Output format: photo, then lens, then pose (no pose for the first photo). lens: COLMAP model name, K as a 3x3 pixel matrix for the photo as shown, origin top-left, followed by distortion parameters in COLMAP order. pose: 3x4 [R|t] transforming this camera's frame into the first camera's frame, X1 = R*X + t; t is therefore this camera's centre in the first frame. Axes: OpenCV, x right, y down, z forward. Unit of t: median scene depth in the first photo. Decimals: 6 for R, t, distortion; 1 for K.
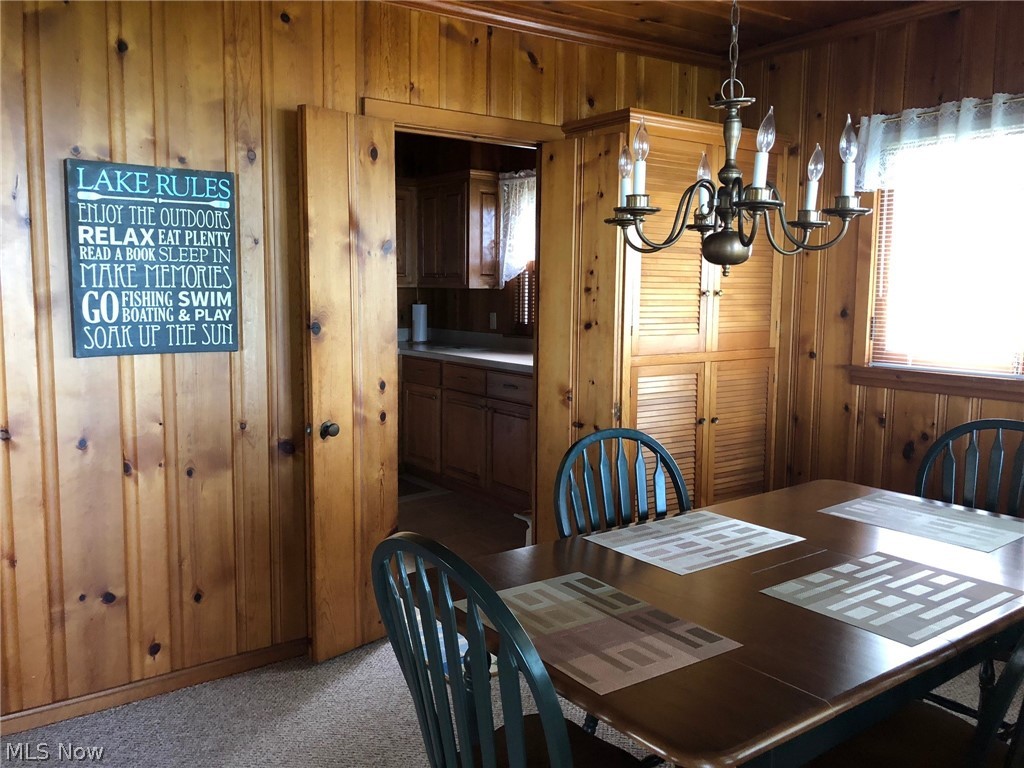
lens RADIAL K [[845.7, 0, 512.0], [0, 845.7, 384.0], [0, 0, 1]] dist [0.080668, -0.002204]
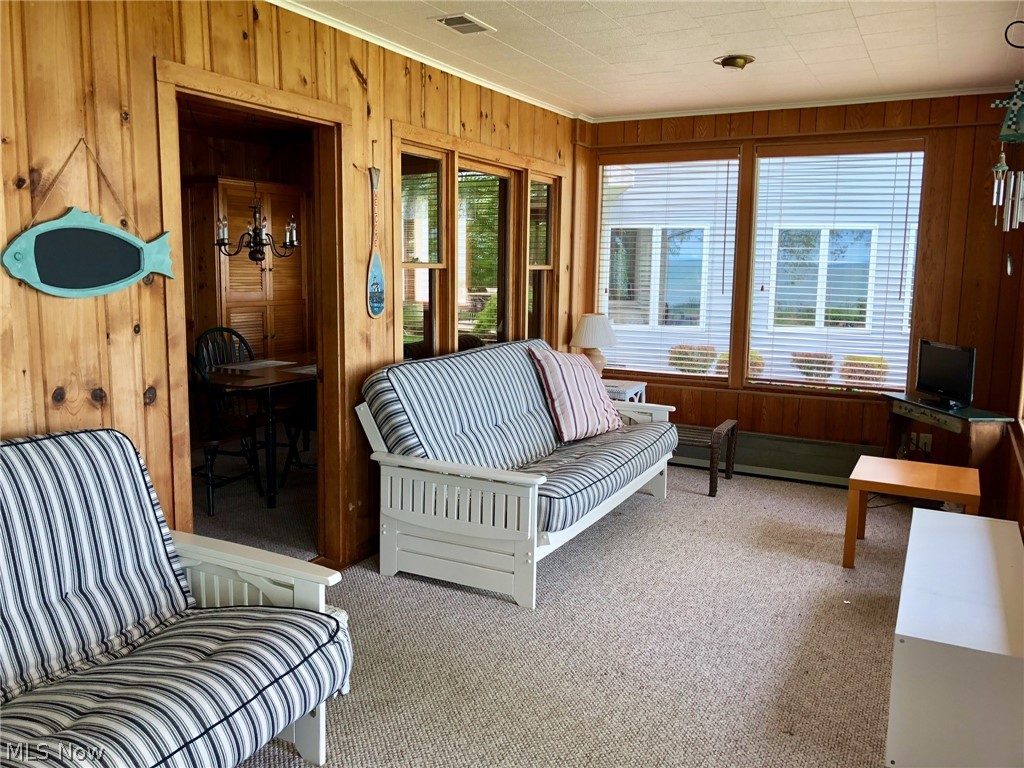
lens RADIAL K [[834.7, 0, 502.4], [0, 834.7, 375.0], [0, 0, 1]] dist [0.030433, -0.056713]
pose [[0.897237, -0.052060, 0.438469, -0.136124], [0.042430, 0.998595, 0.031739, 0.096794], [-0.439505, -0.009873, 0.898186, -0.970629]]
